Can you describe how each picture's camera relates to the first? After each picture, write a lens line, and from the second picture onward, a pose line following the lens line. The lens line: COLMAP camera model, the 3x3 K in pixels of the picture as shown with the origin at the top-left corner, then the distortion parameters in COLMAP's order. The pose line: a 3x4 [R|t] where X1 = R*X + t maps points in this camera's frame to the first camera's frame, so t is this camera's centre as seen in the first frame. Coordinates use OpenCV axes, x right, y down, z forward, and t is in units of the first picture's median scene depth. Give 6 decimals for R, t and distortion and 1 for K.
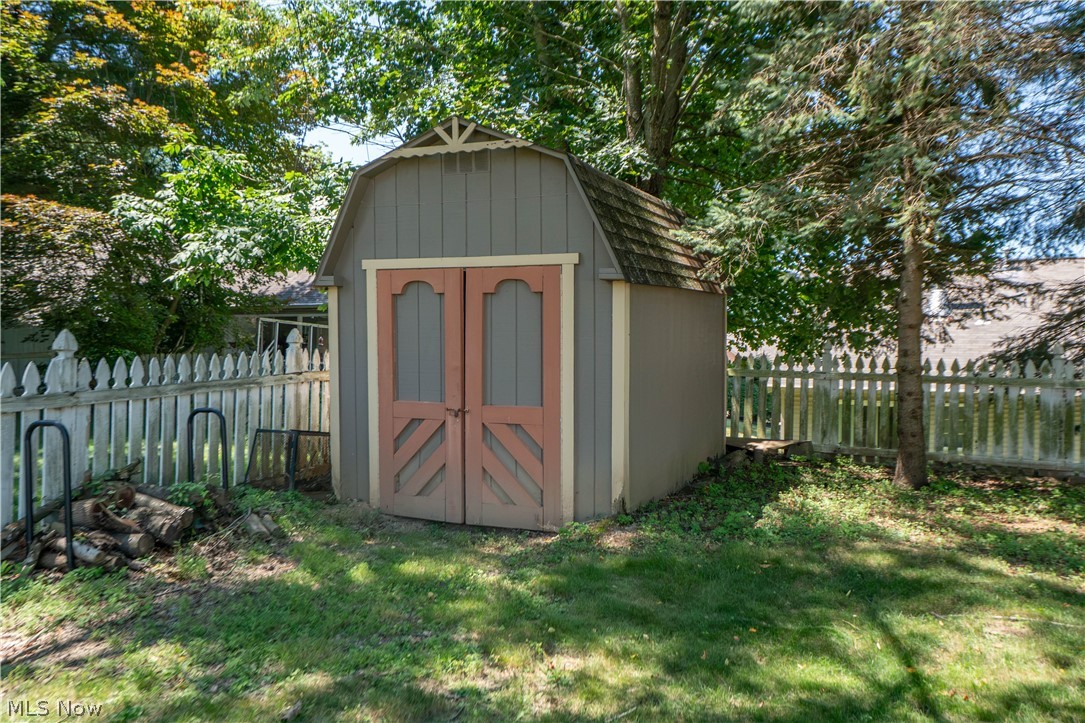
lens RADIAL K [[777.5, 0, 544.7], [0, 777.5, 357.5], [0, 0, 1]] dist [0.003988, -0.000381]
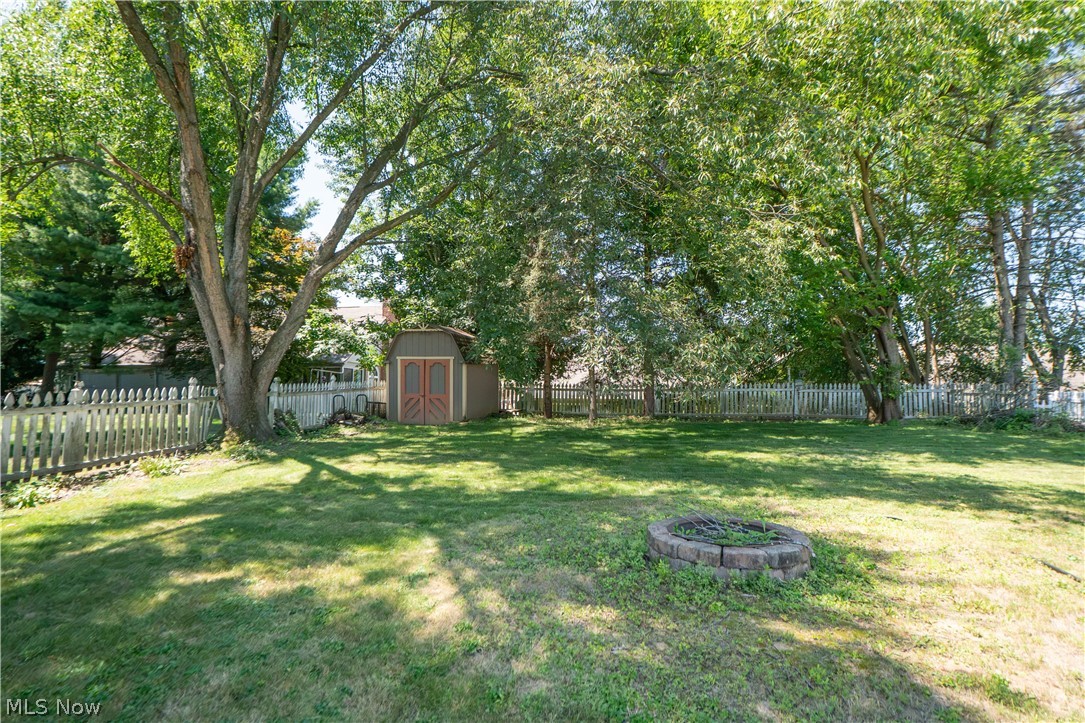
lens RADIAL K [[565.4, 0, 539.4], [0, 565.4, 367.3], [0, 0, 1]] dist [-0.018079, -0.001336]
pose [[0.972344, 0.009744, 0.233351, -0.158533], [-0.000543, 0.999221, -0.039461, 0.028935], [-0.233554, 0.038243, 0.971592, -1.471388]]
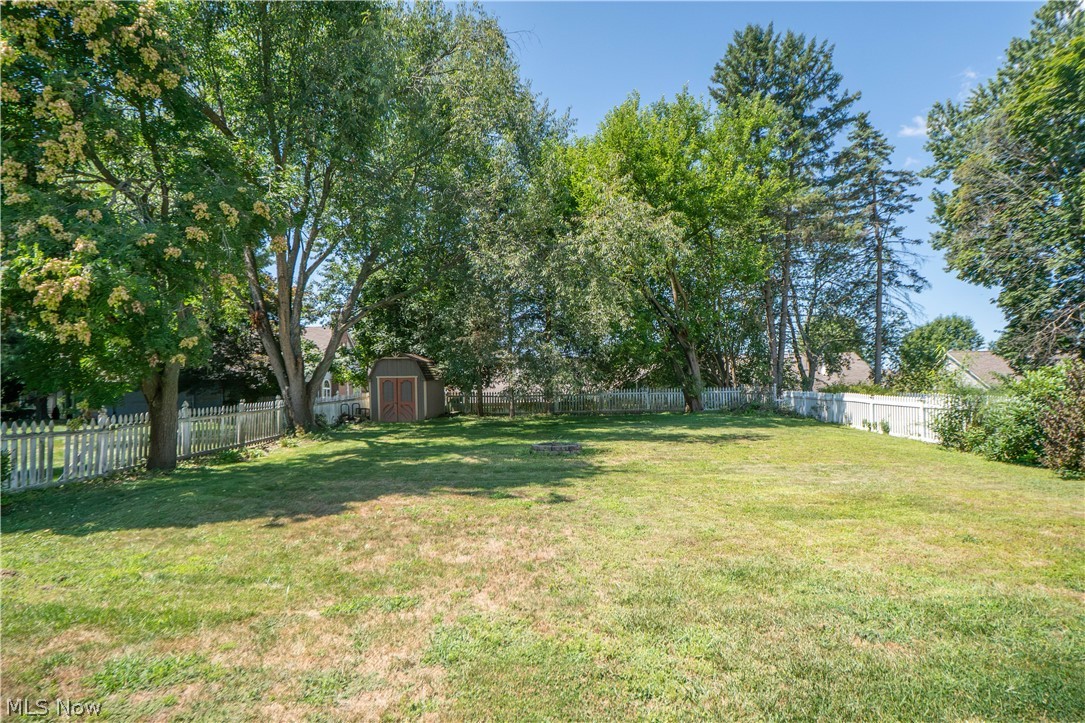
lens RADIAL K [[565.4, 0, 542.4], [0, 565.4, 363.6], [0, 0, 1]] dist [-0.018079, -0.001336]
pose [[0.926762, -0.000490, 0.375650, -0.522379], [0.021875, 0.998373, -0.052663, 0.016895], [-0.375013, 0.057023, 0.925264, -2.526222]]
